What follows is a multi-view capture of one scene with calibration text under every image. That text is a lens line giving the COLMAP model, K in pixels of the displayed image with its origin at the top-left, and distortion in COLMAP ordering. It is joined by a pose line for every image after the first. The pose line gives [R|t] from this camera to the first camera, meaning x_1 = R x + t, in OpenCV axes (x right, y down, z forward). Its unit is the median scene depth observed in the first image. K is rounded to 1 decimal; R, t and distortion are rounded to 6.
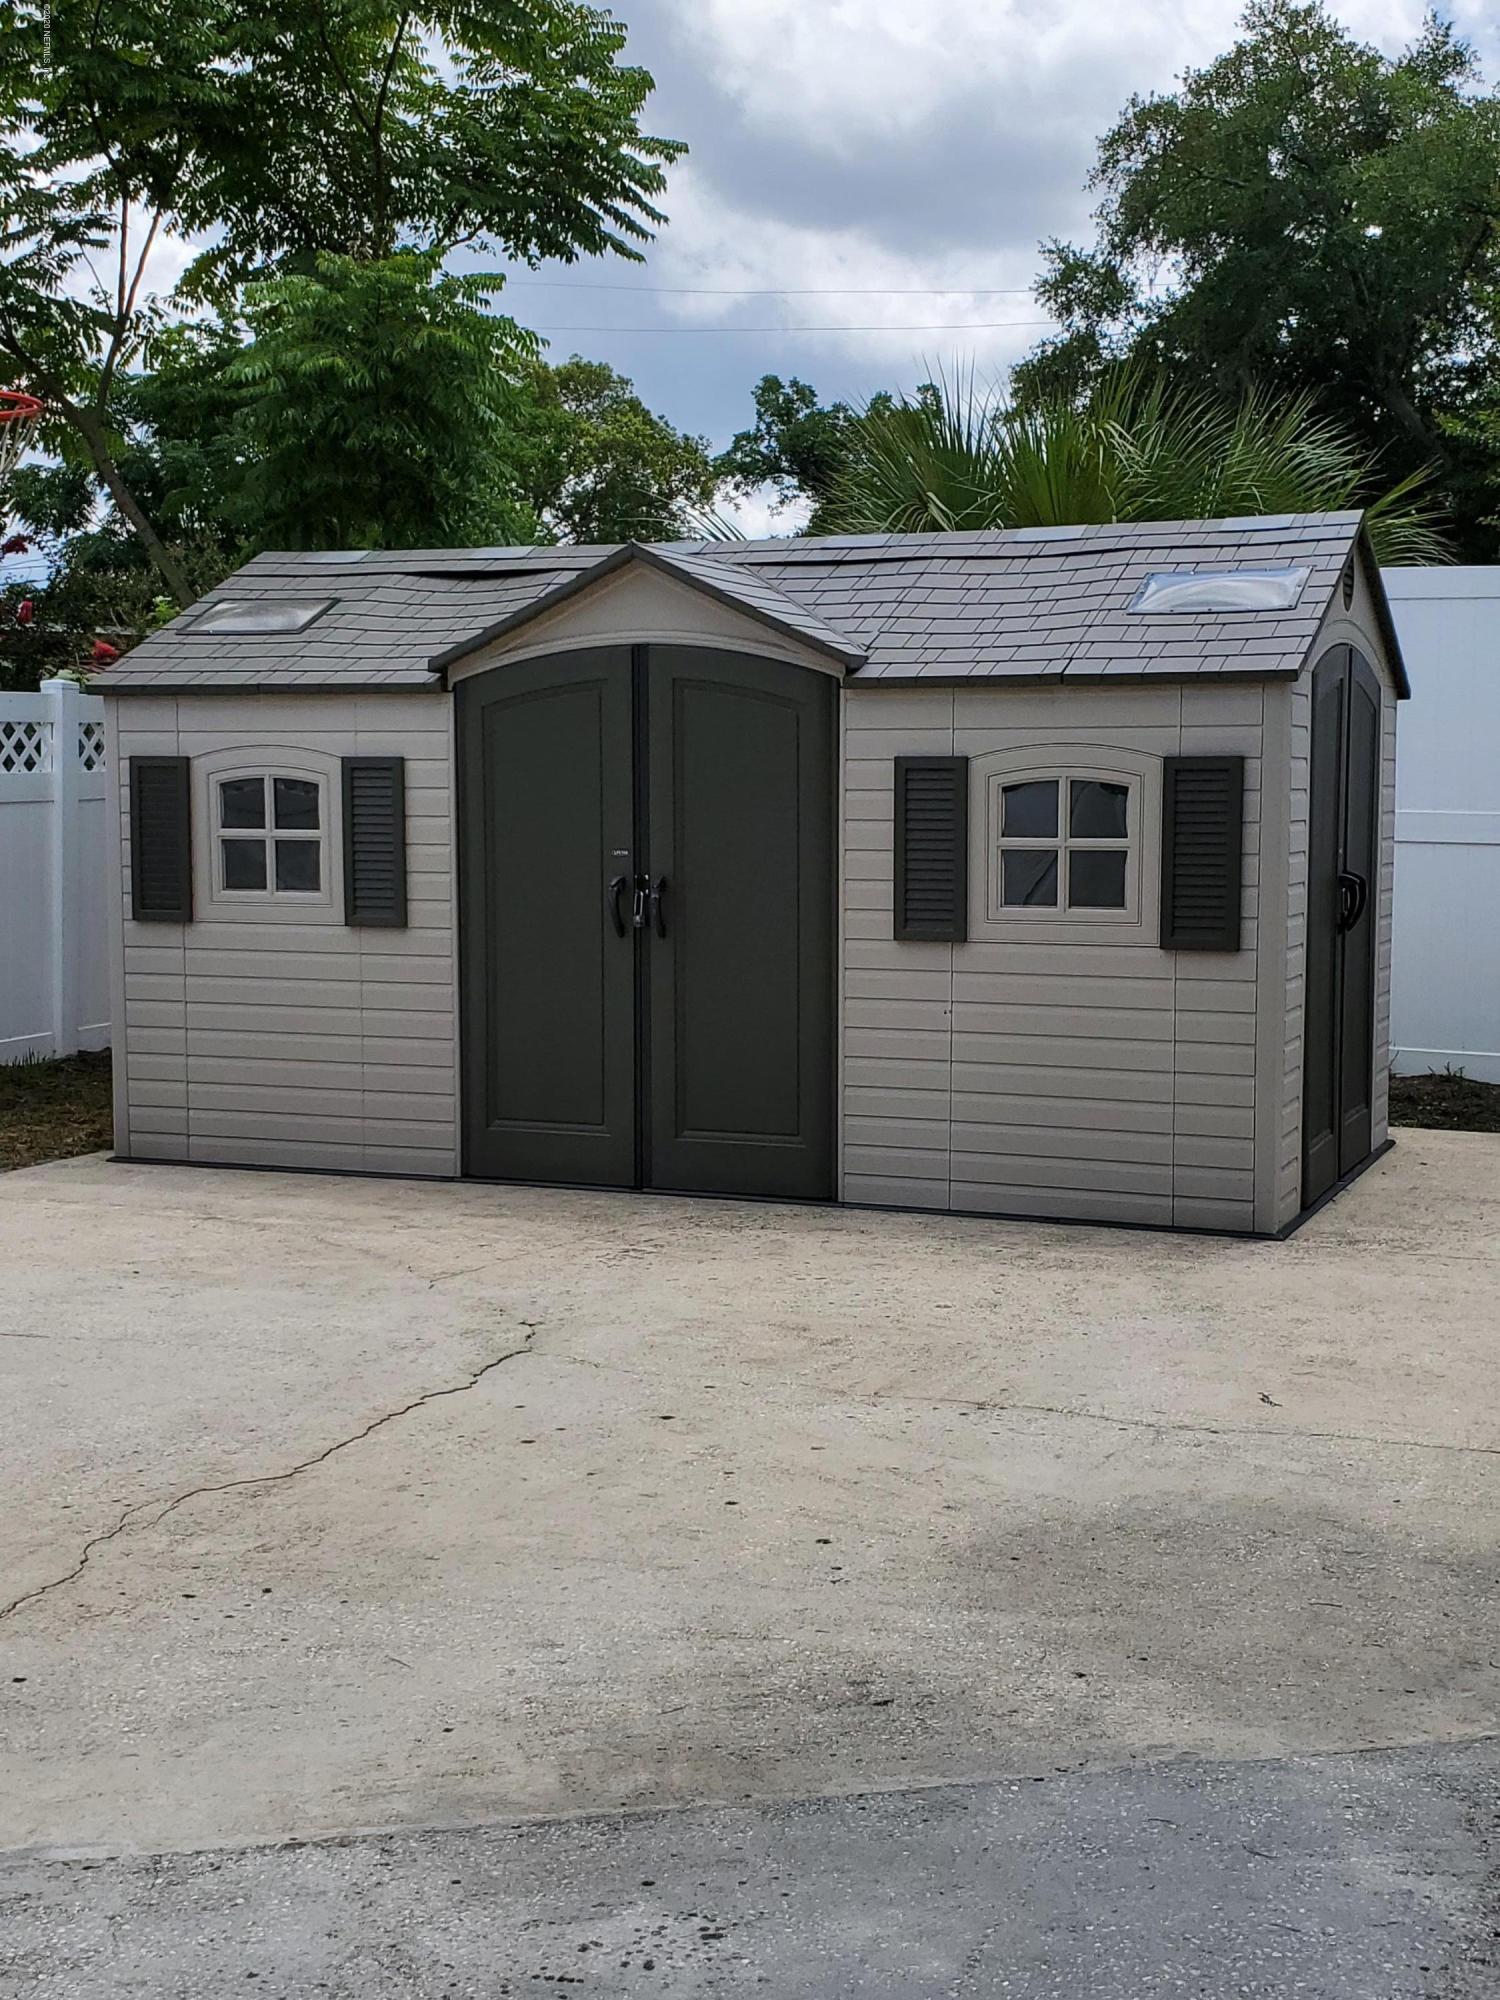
lens RADIAL K [[1549.3, 0, 747.2], [0, 1549.3, 998.2], [0, 0, 1]] dist [0.023478, -0.014617]
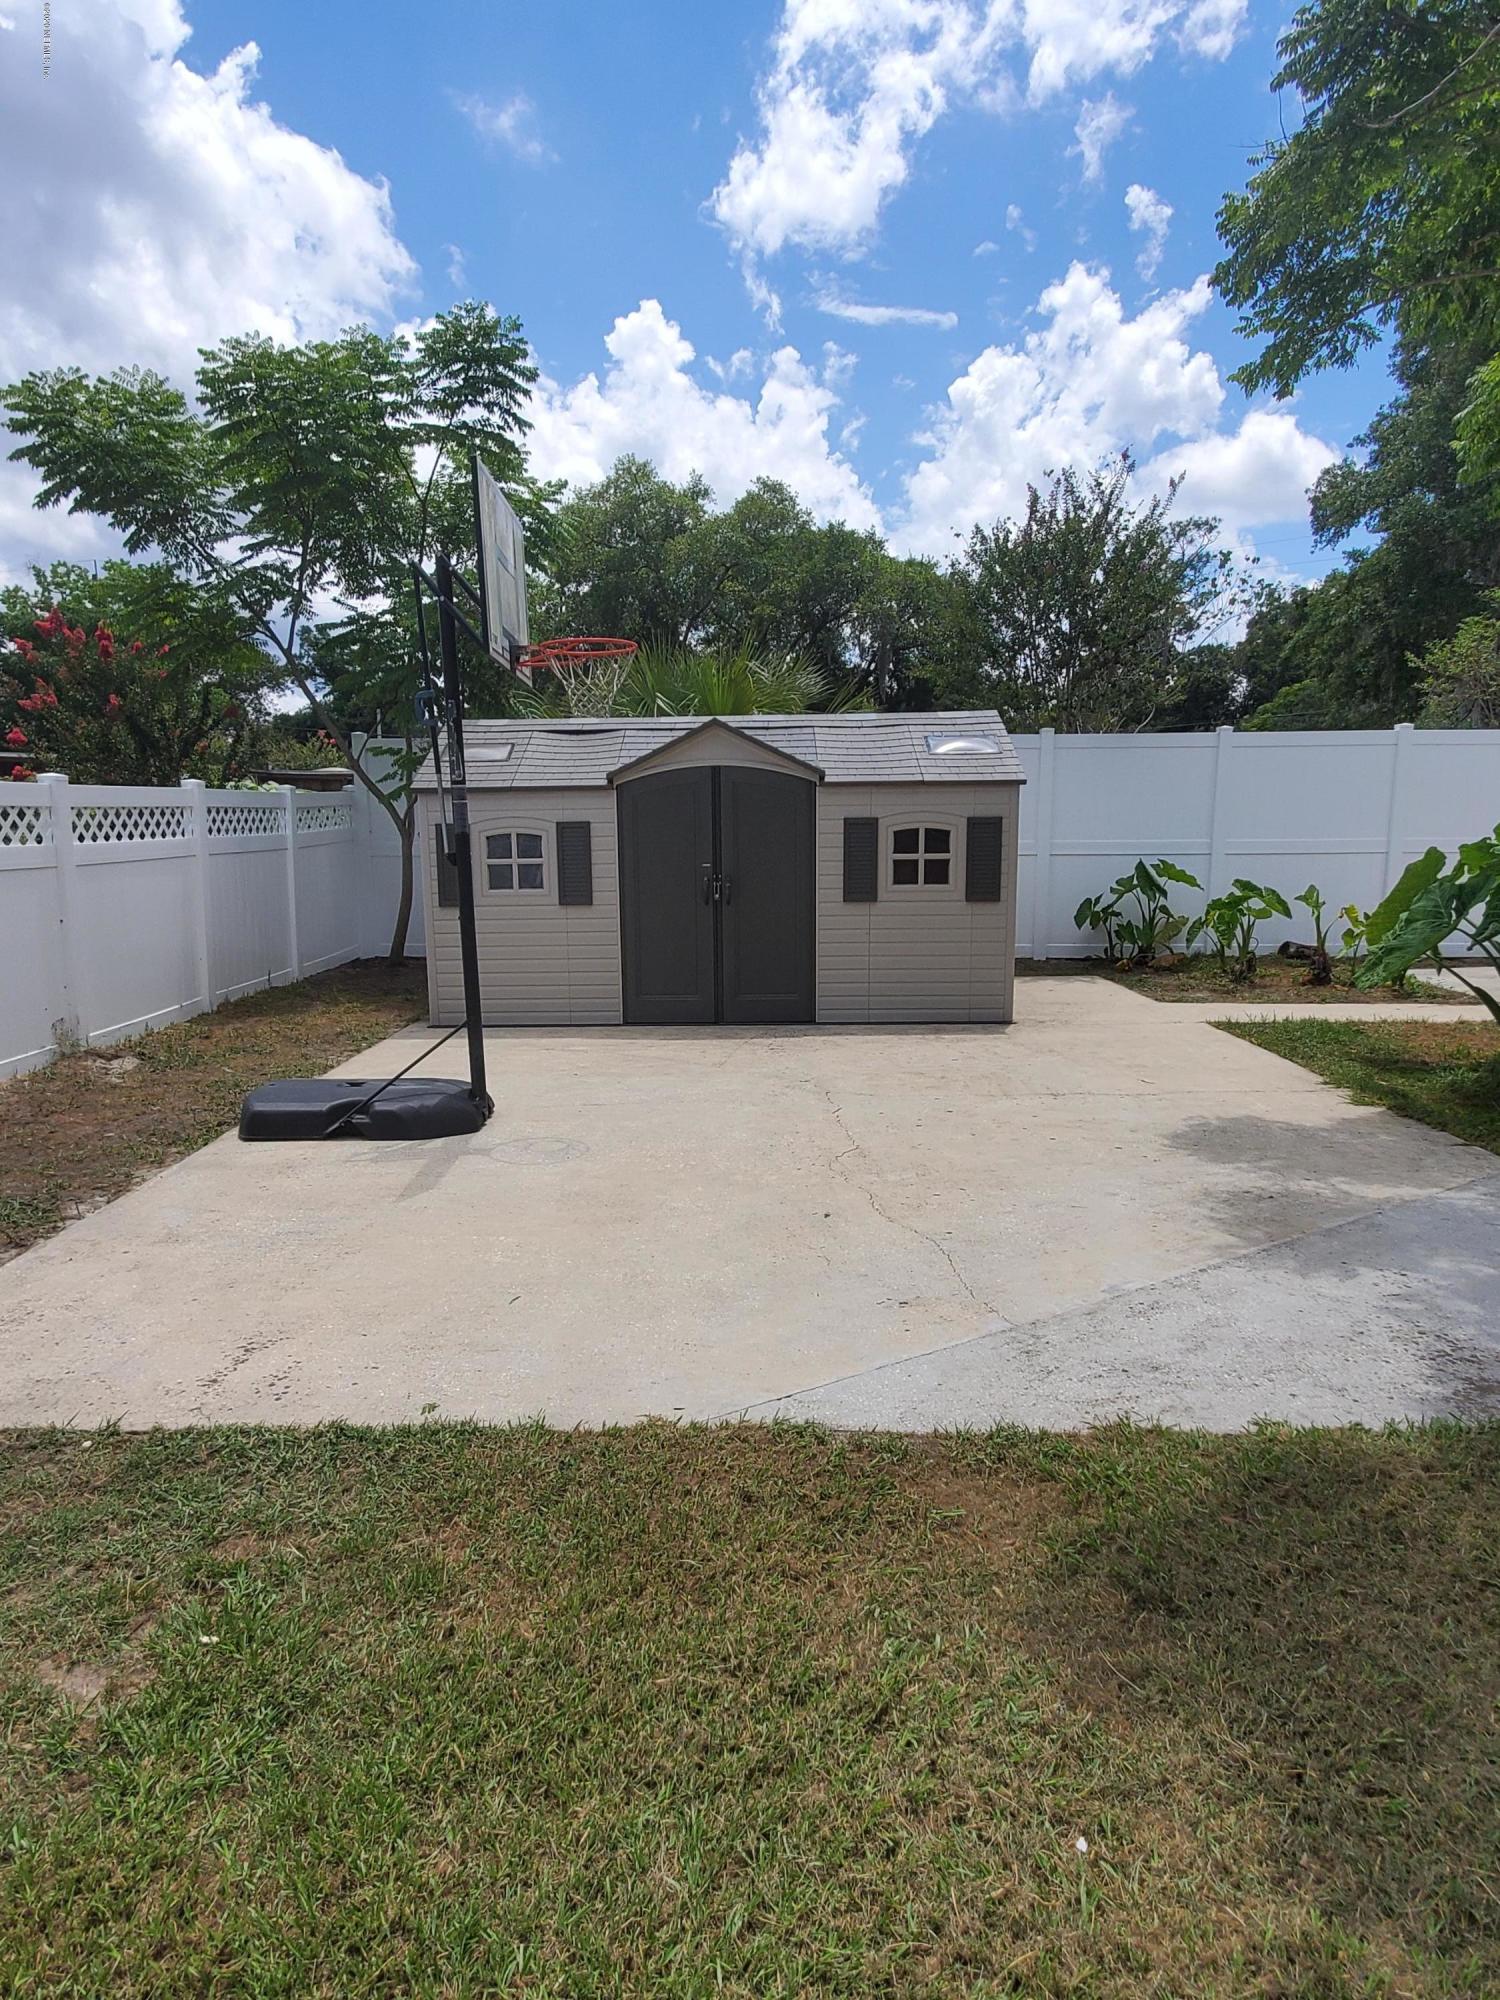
lens RADIAL K [[784.9, 0, 425.8], [0, 784.9, 960.8], [0, 0, 1]] dist [0.003985, 0.000138]
pose [[0.974291, -0.047405, 0.220250, -0.743268], [0.043744, 0.998812, 0.021473, -0.003786], [-0.221006, -0.011287, 0.975207, 0.039607]]
